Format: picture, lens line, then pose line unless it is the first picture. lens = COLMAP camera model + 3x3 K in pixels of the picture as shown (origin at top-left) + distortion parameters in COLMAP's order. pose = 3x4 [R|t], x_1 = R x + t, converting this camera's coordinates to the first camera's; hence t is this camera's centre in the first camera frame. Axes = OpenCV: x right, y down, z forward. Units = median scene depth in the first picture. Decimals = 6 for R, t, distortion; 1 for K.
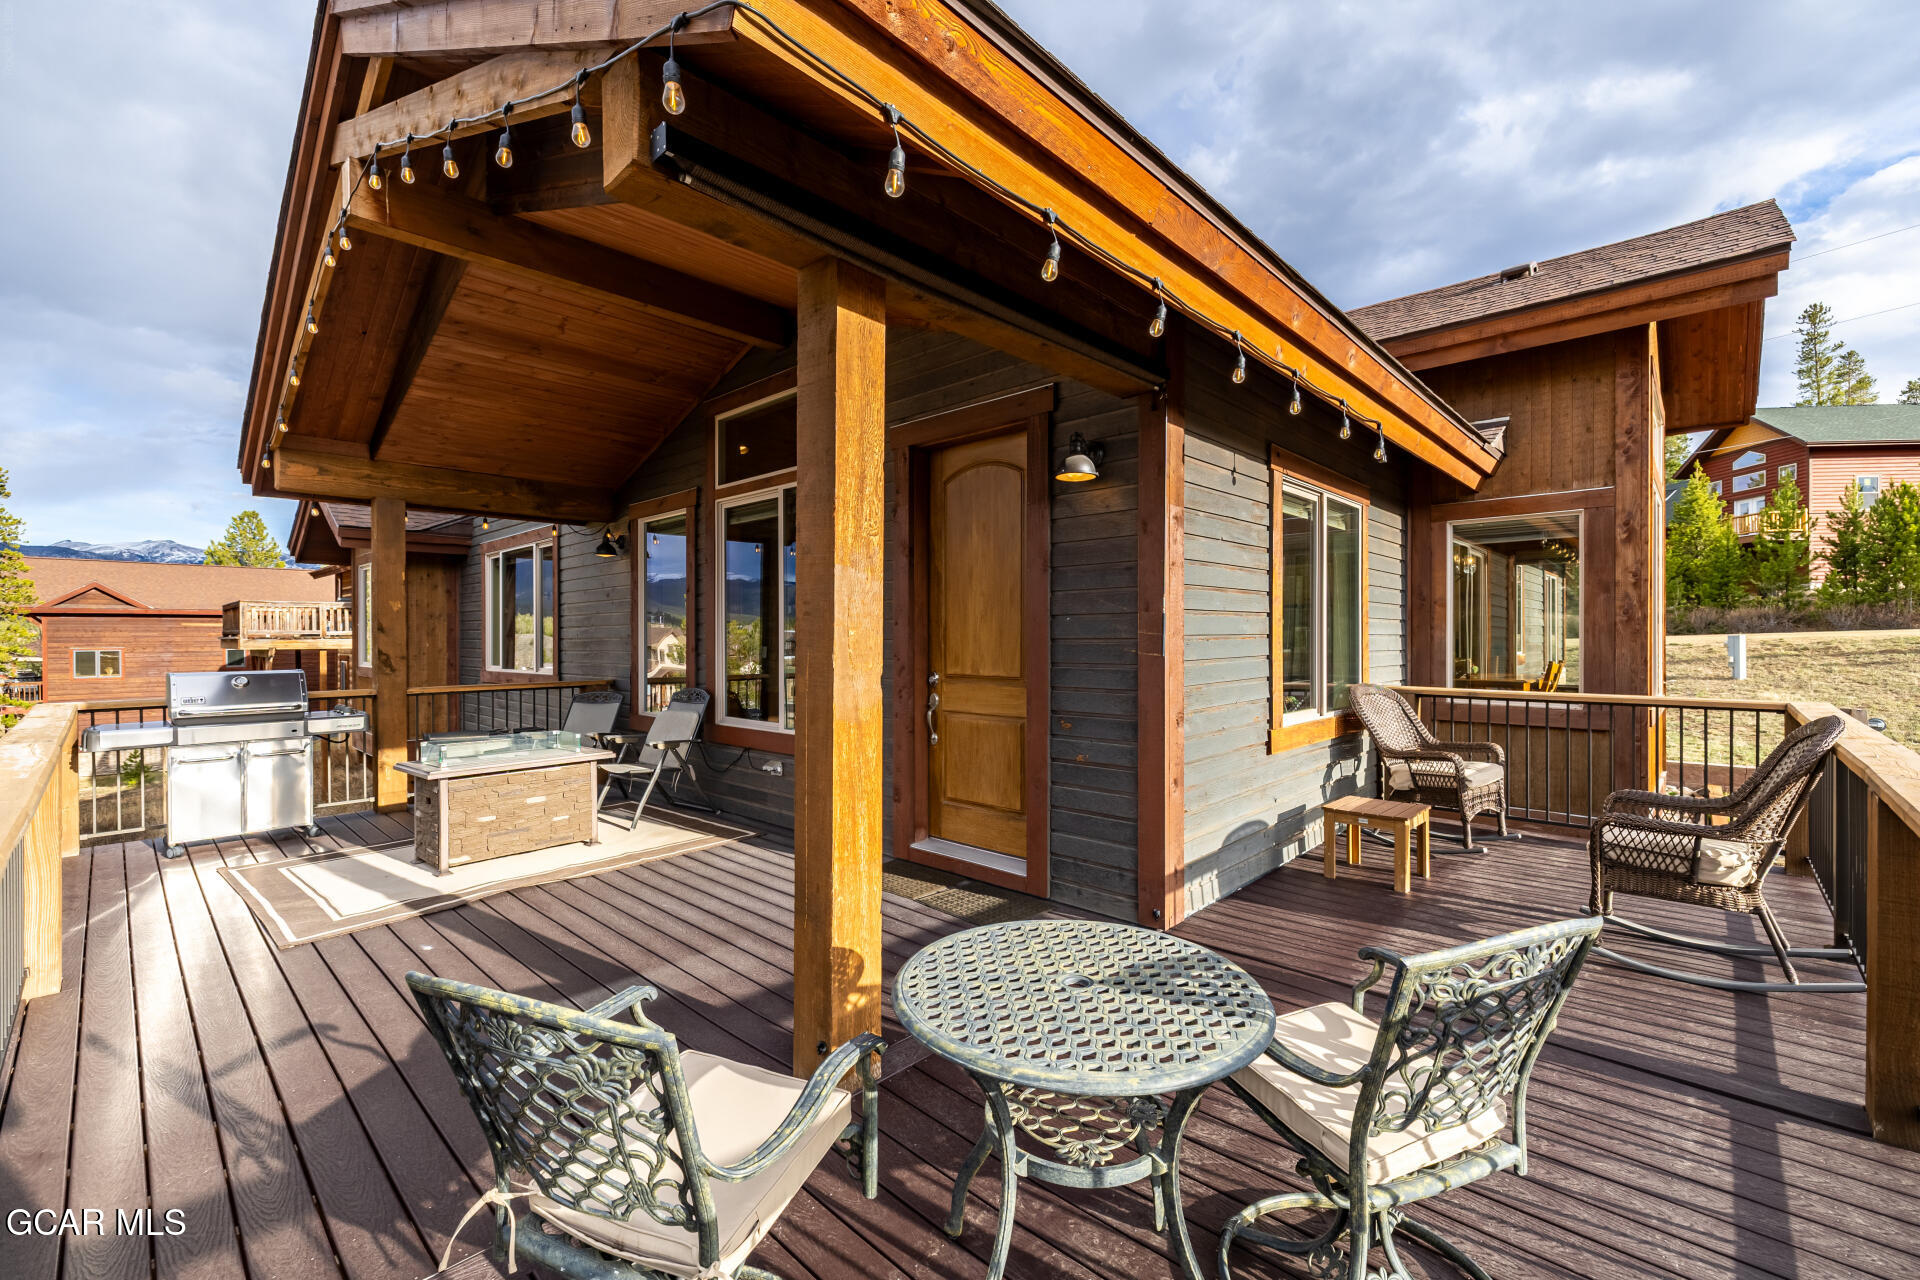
lens RADIAL K [[805.4, 0, 956.9], [0, 805.4, 641.7], [0, 0, 1]] dist [0.001261, -0.000142]
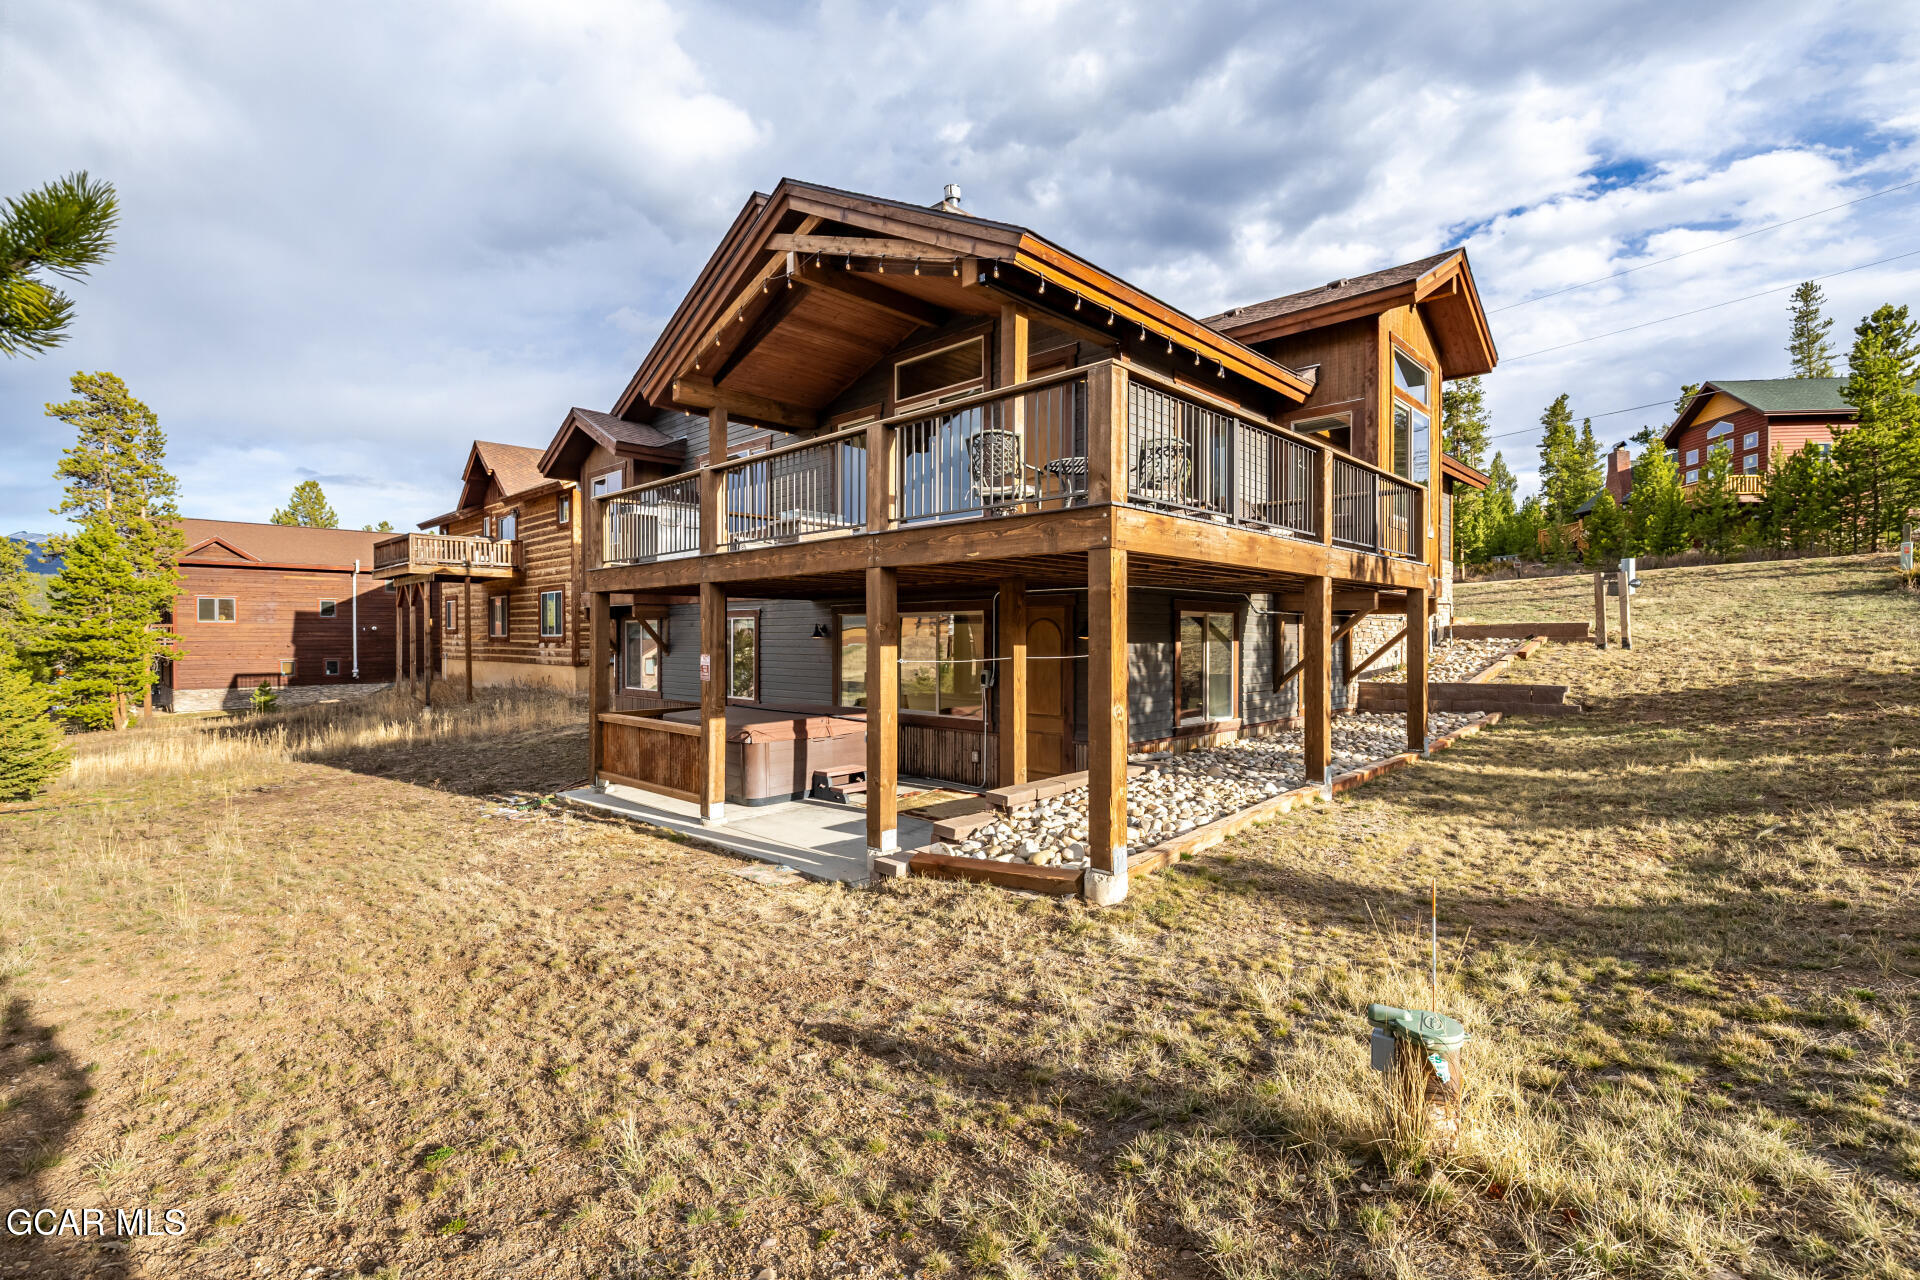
lens RADIAL K [[865.0, 0, 958.0], [0, 865.0, 644.6], [0, 0, 1]] dist [-0.000030, -0.000591]
pose [[0.999966, 0.001344, -0.008178, -0.211103], [-0.001312, 0.999991, 0.003952, 0.569366], [0.008183, -0.003942, 0.999959, -1.582940]]
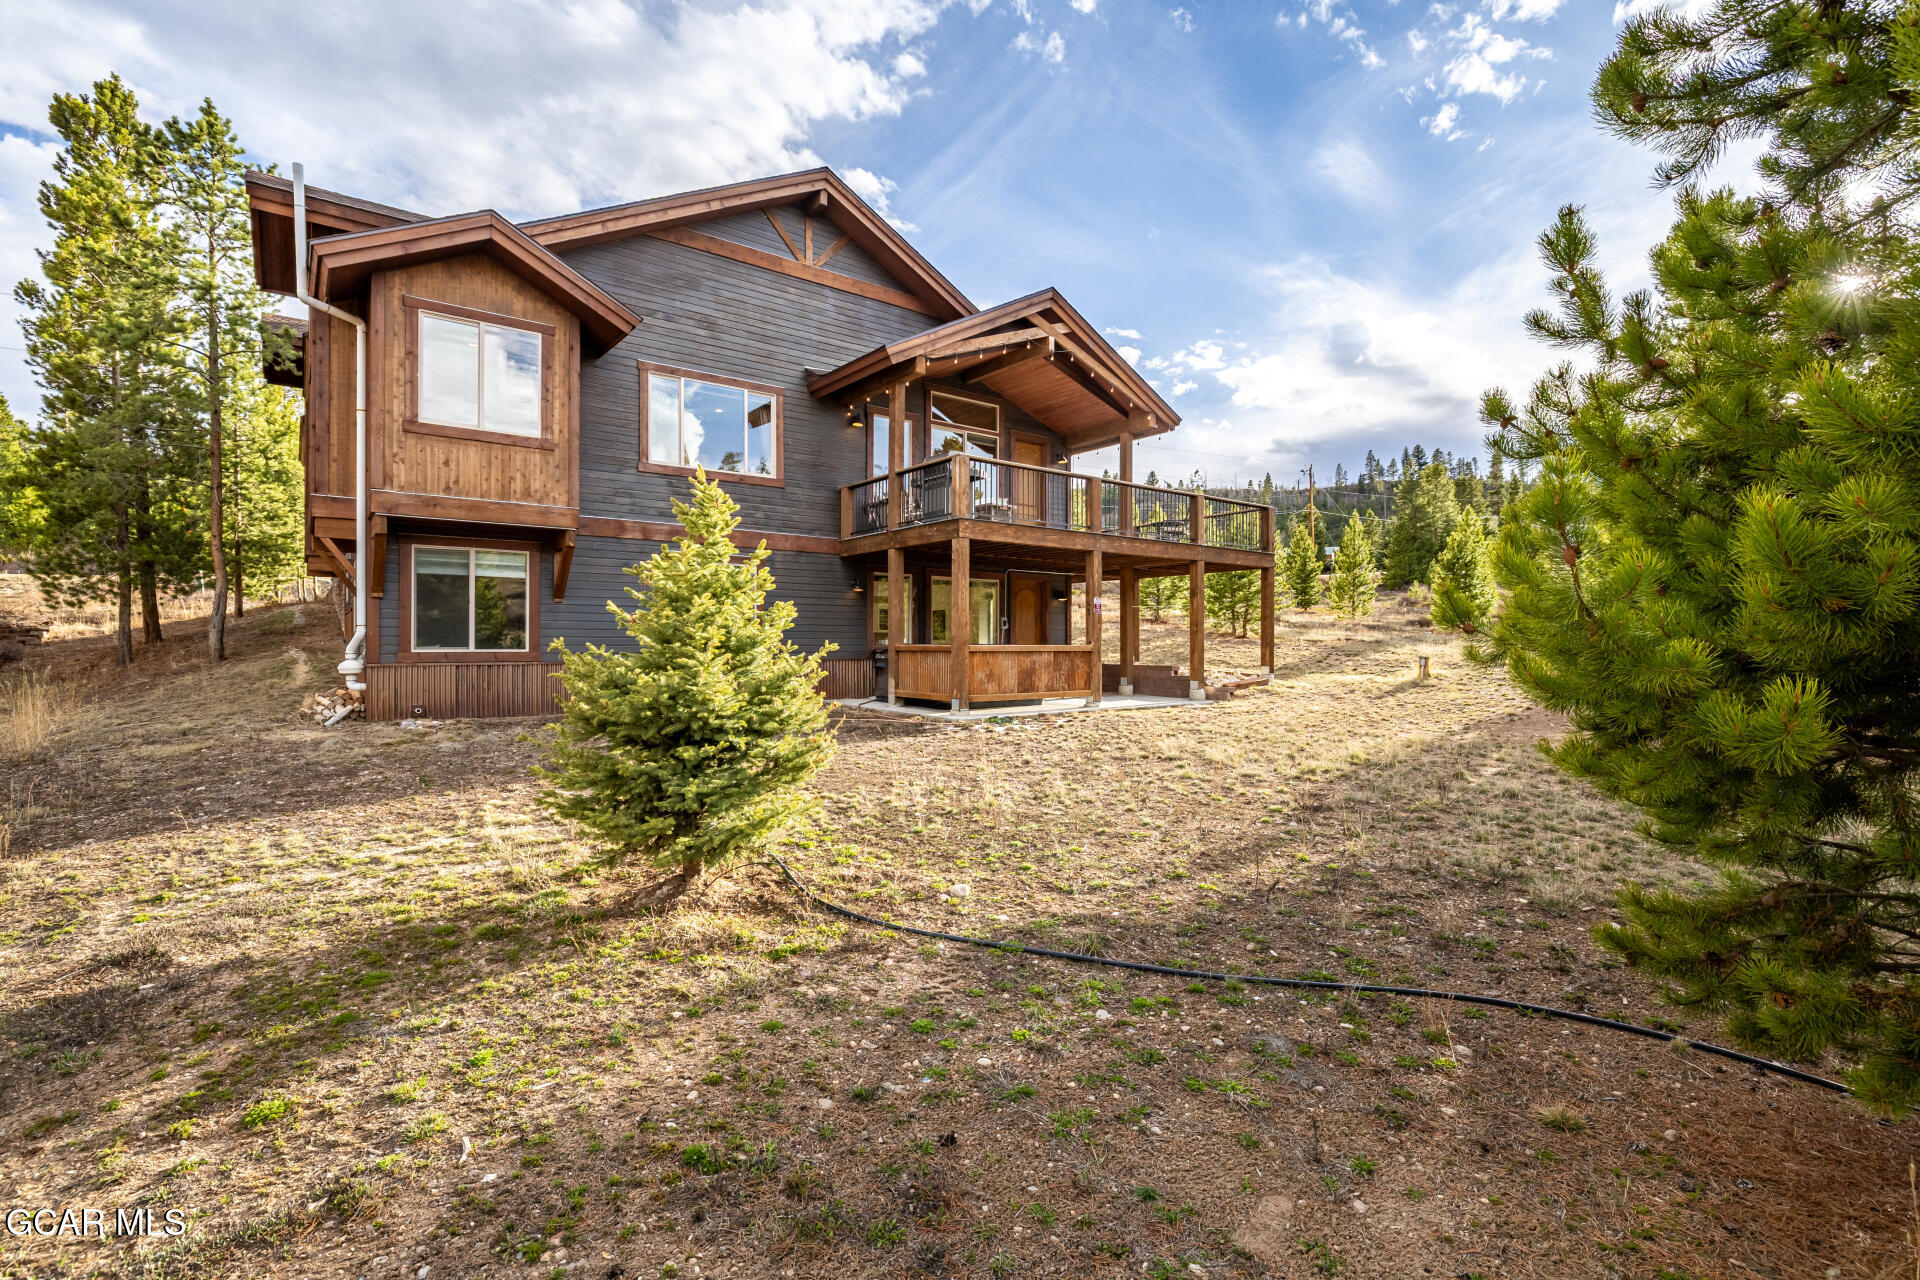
lens RADIAL K [[865.0, 0, 960.9], [0, 865.0, 637.7], [0, 0, 1]] dist [-0.000030, -0.000591]
pose [[0.159373, 0.007389, 0.987191, -4.592770], [0.005666, 0.999949, -0.008399, 0.808317], [-0.987202, 0.006932, 0.159323, 0.742892]]
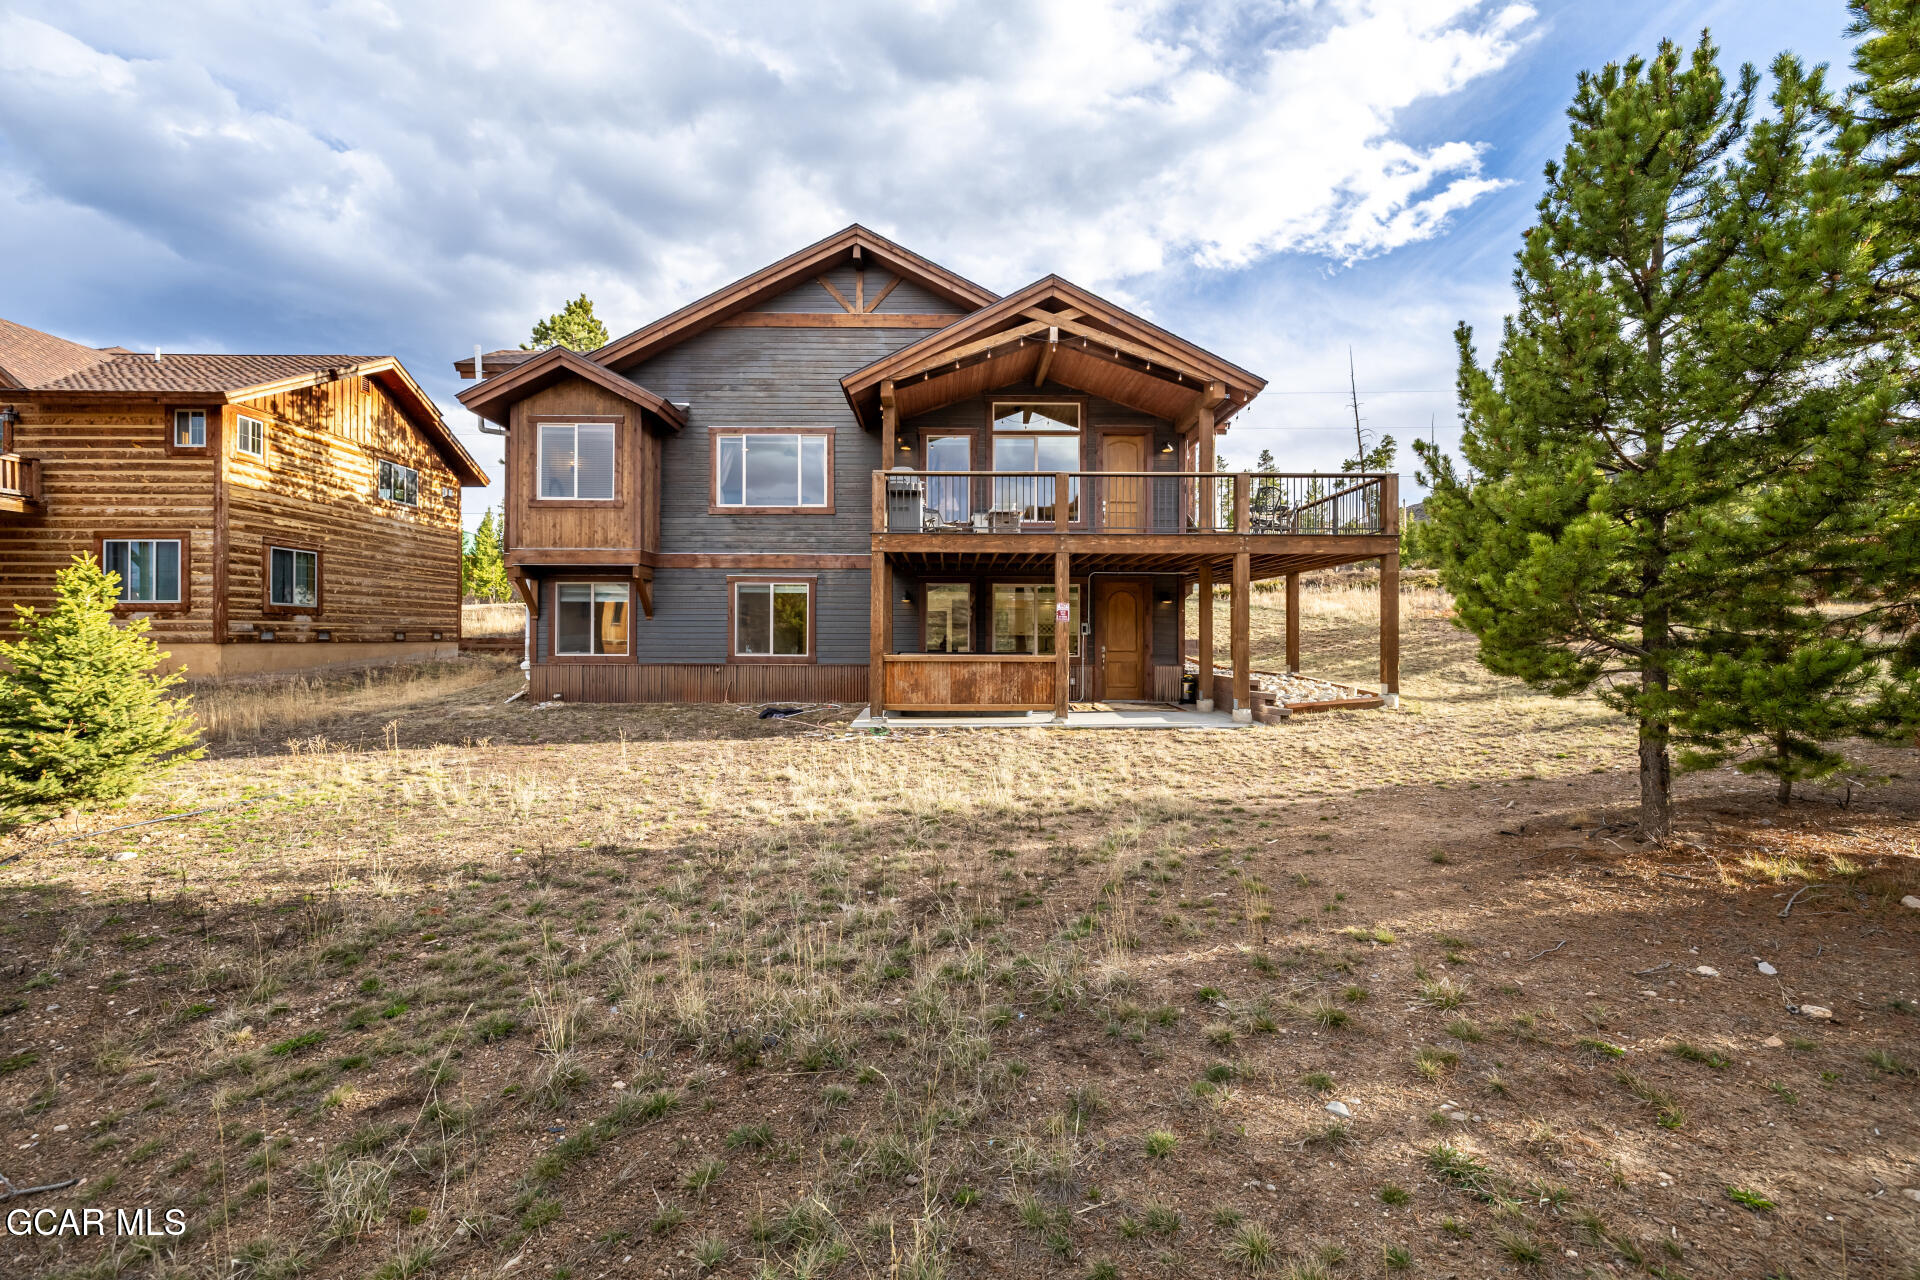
lens RADIAL K [[805.4, 0, 973.2], [0, 805.4, 644.9], [0, 0, 1]] dist [0.001261, -0.000142]
pose [[0.719594, 0.006249, 0.694367, -3.302662], [-0.002187, 0.999975, -0.006733, 0.790863], [-0.694392, 0.003326, 0.719590, -1.241890]]
